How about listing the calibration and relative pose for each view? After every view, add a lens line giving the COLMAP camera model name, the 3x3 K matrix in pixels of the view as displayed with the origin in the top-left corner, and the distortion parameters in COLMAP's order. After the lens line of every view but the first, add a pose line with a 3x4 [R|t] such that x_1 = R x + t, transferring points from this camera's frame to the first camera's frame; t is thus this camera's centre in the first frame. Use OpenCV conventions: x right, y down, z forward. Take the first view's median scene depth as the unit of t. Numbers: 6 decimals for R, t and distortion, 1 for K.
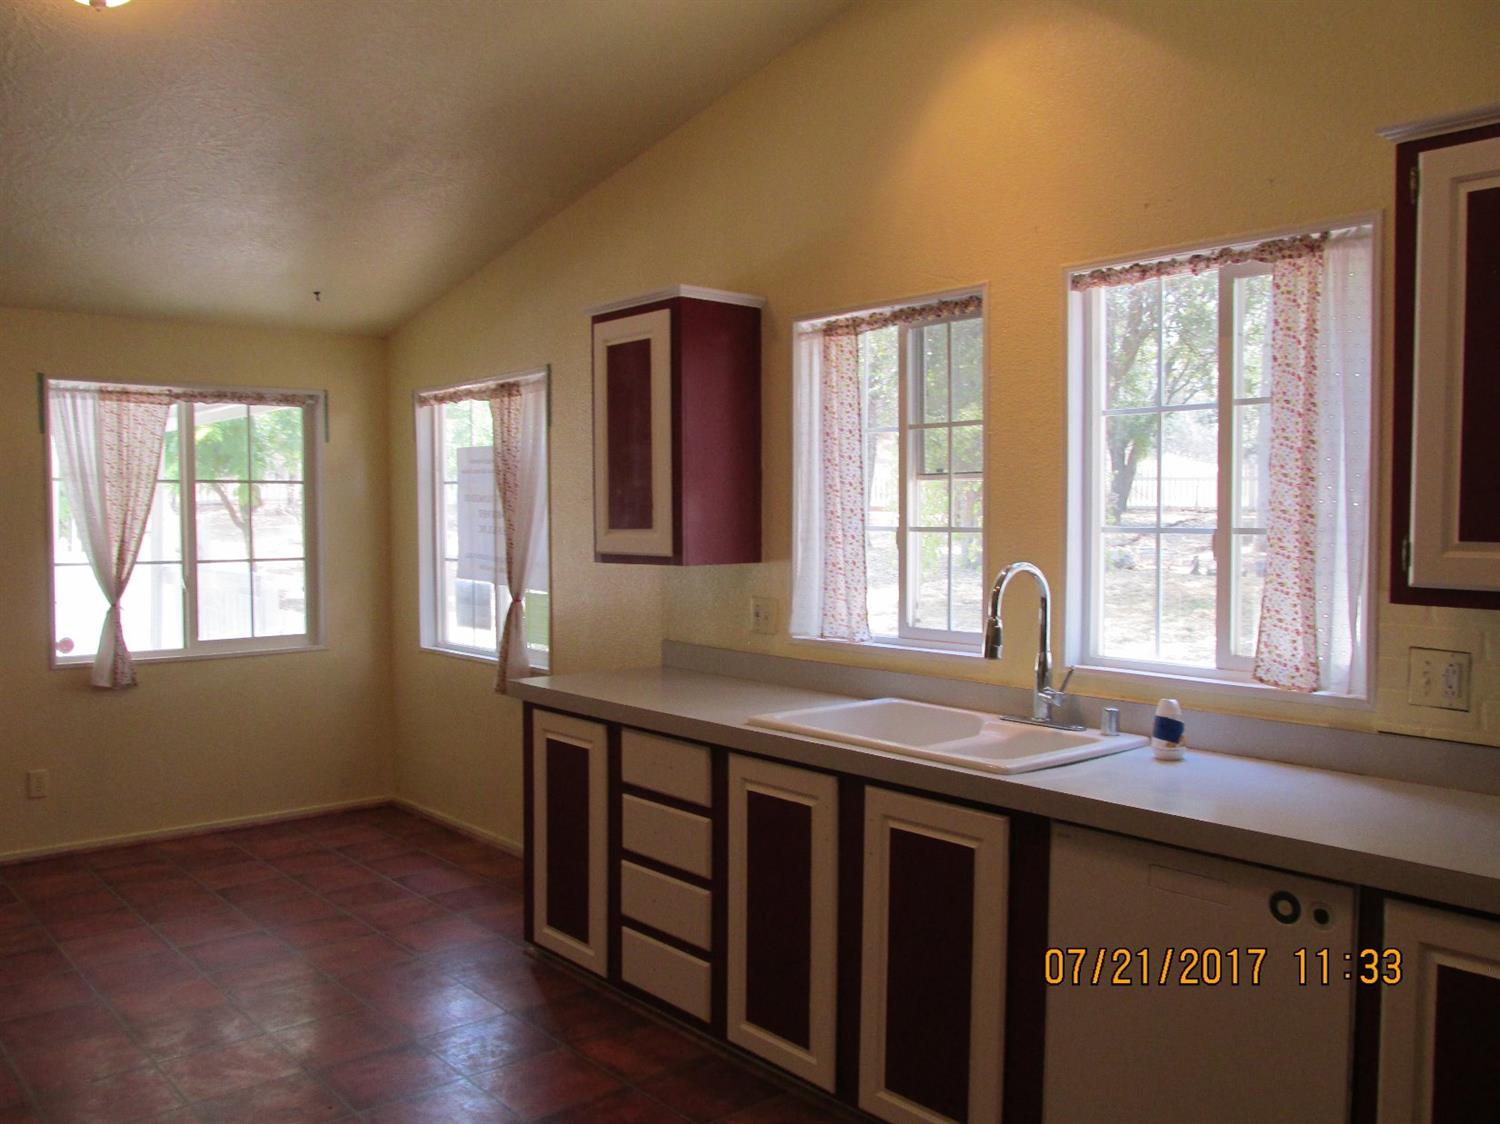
lens RADIAL K [[1244.8, 0, 755.2], [0, 1244.8, 551.8], [0, 0, 1]] dist [-0.026641, -0.002392]
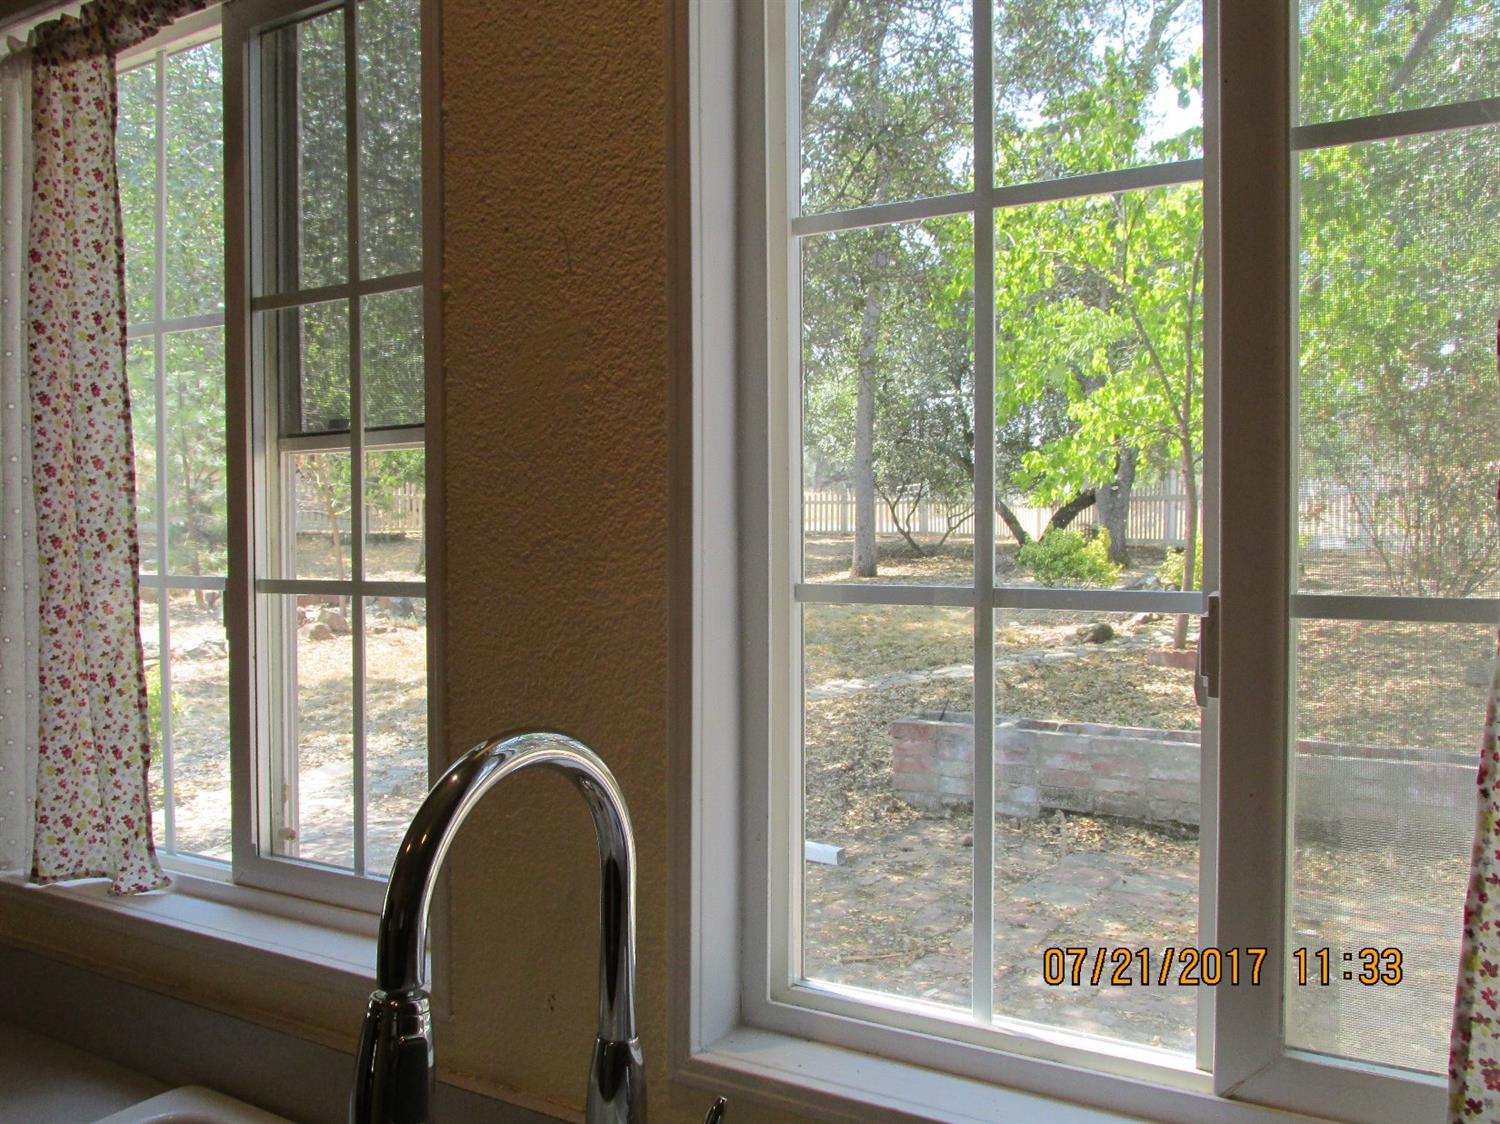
lens RADIAL K [[1244.8, 0, 753.7], [0, 1244.8, 560.8], [0, 0, 1]] dist [-0.026641, -0.002392]
pose [[0.947601, -0.012133, 0.319225, 0.106419], [0.014195, 0.999891, -0.004132, -0.016049], [-0.319140, 0.008447, 0.947670, 0.446052]]
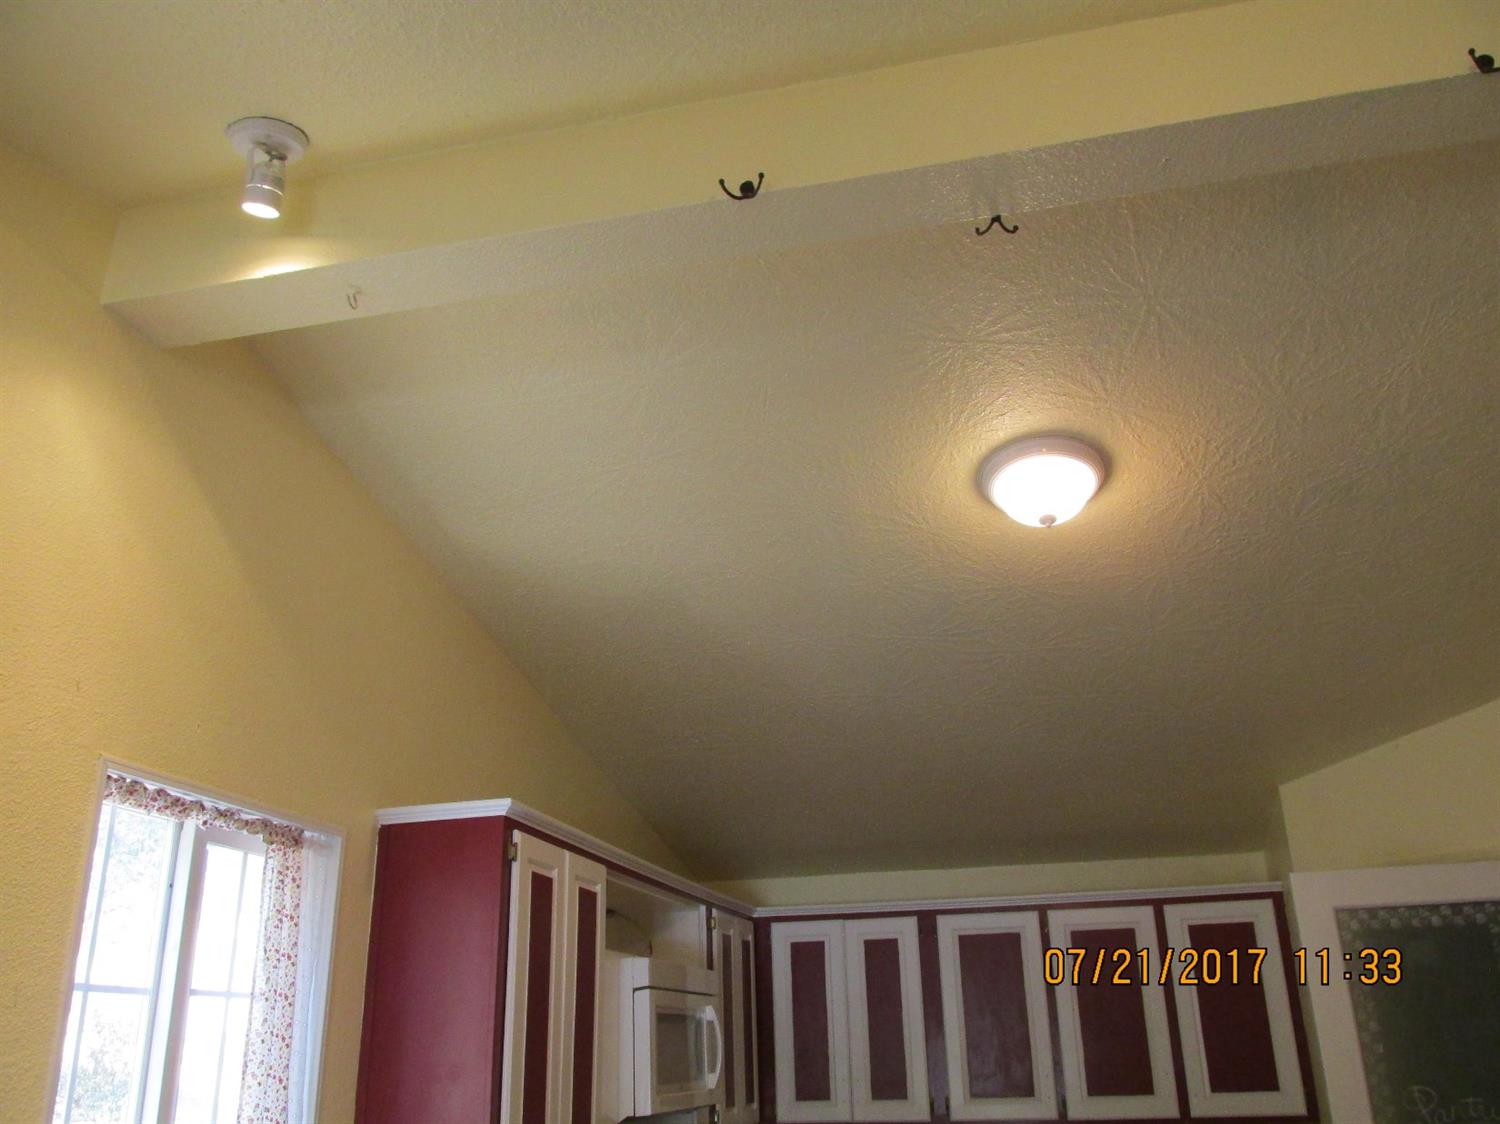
lens RADIAL K [[1244.8, 0, 758.0], [0, 1244.8, 557.5], [0, 0, 1]] dist [-0.026641, -0.002392]
pose [[-0.613147, 0.310180, 0.726525, -0.319154], [0.057995, 0.934882, -0.350190, -0.043769], [-0.787837, -0.172583, -0.591209, 0.707282]]
